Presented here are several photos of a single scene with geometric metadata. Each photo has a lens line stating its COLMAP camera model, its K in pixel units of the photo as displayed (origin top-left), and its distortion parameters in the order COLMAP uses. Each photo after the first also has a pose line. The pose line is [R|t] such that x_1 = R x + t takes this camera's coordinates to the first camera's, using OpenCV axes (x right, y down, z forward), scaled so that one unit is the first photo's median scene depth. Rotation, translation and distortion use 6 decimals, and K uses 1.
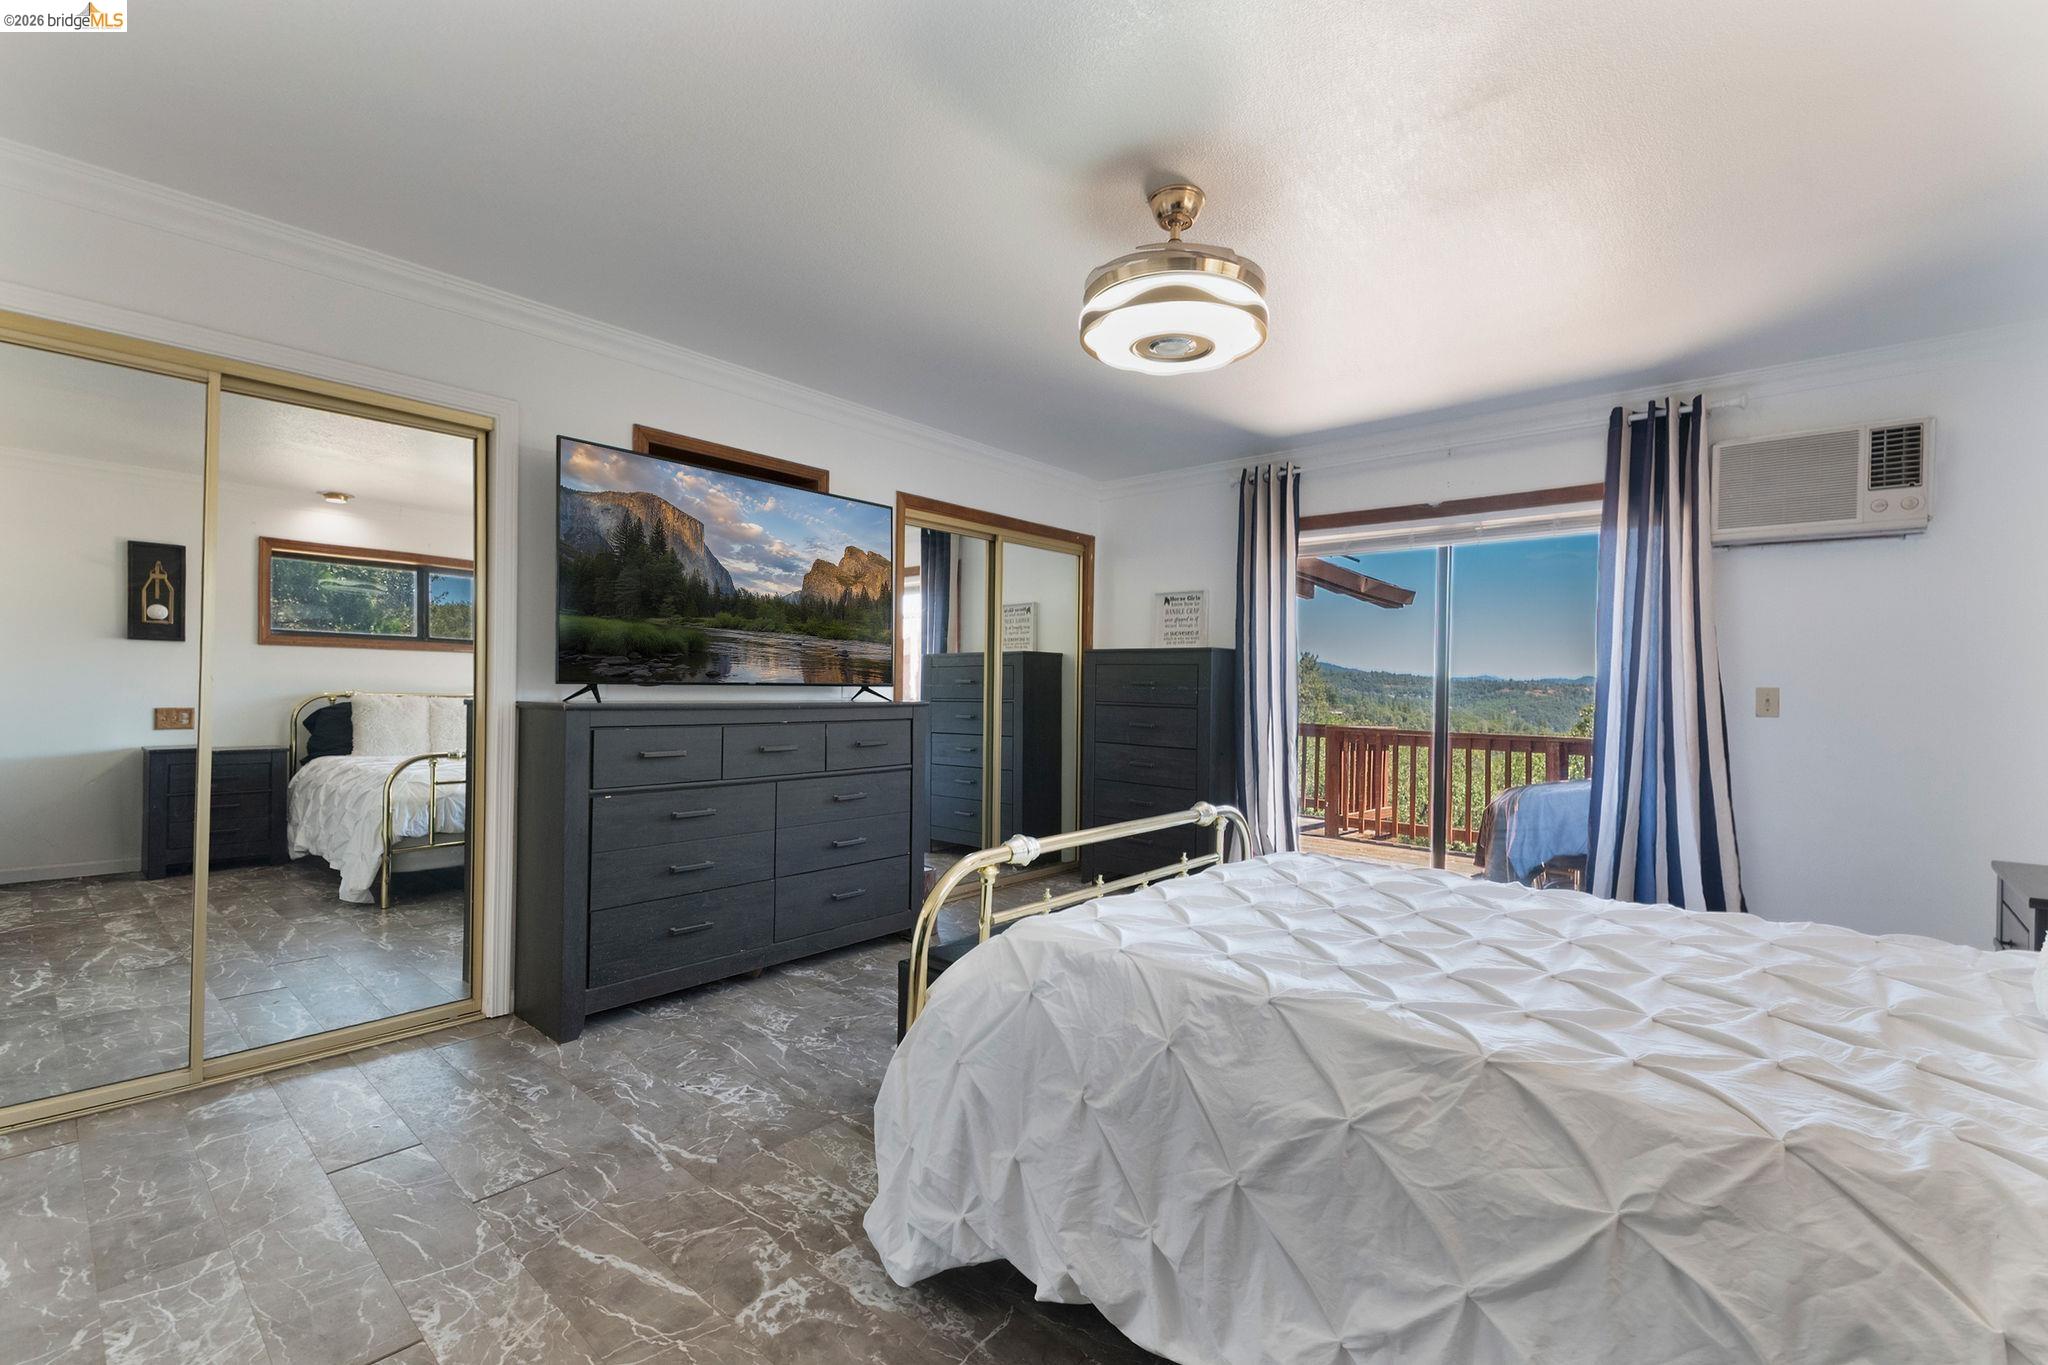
lens RADIAL K [[866.9, 0, 1024.0], [0, 866.9, 682.5], [0, 0, 1]] dist [0.014694, 0.000072]
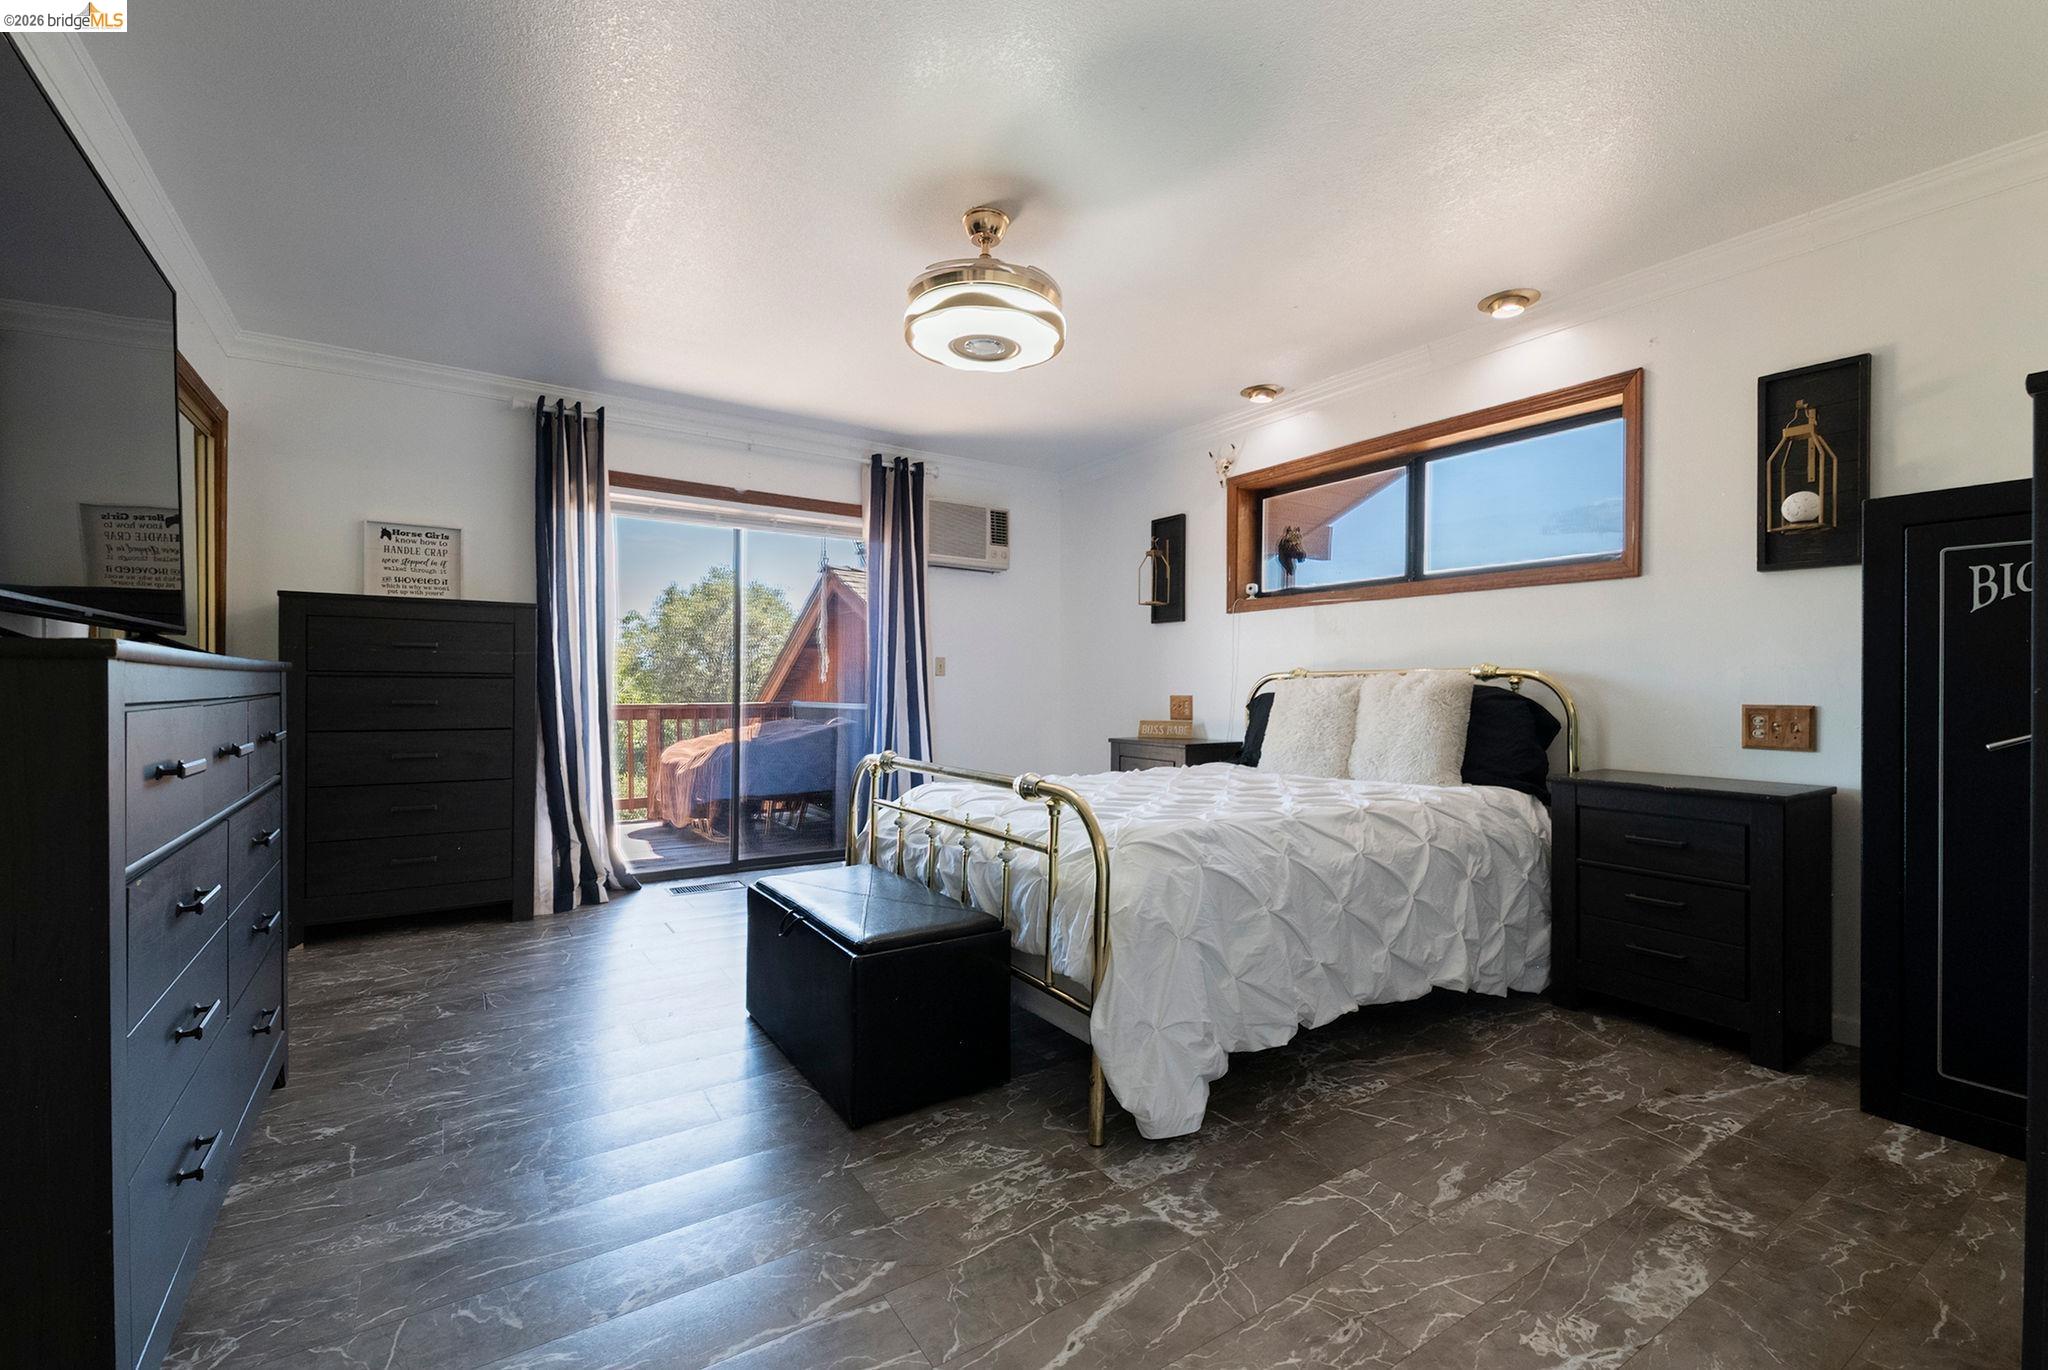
lens RADIAL K [[879.1, 0, 1024.0], [0, 879.1, 685.0], [0, 0, 1]] dist [0.022855, -0.000337]
pose [[0.263732, -0.014668, 0.964484, -0.702265], [-0.005091, 0.999849, 0.016597, 0.030927], [-0.964583, -0.009287, 0.263618, 0.469775]]
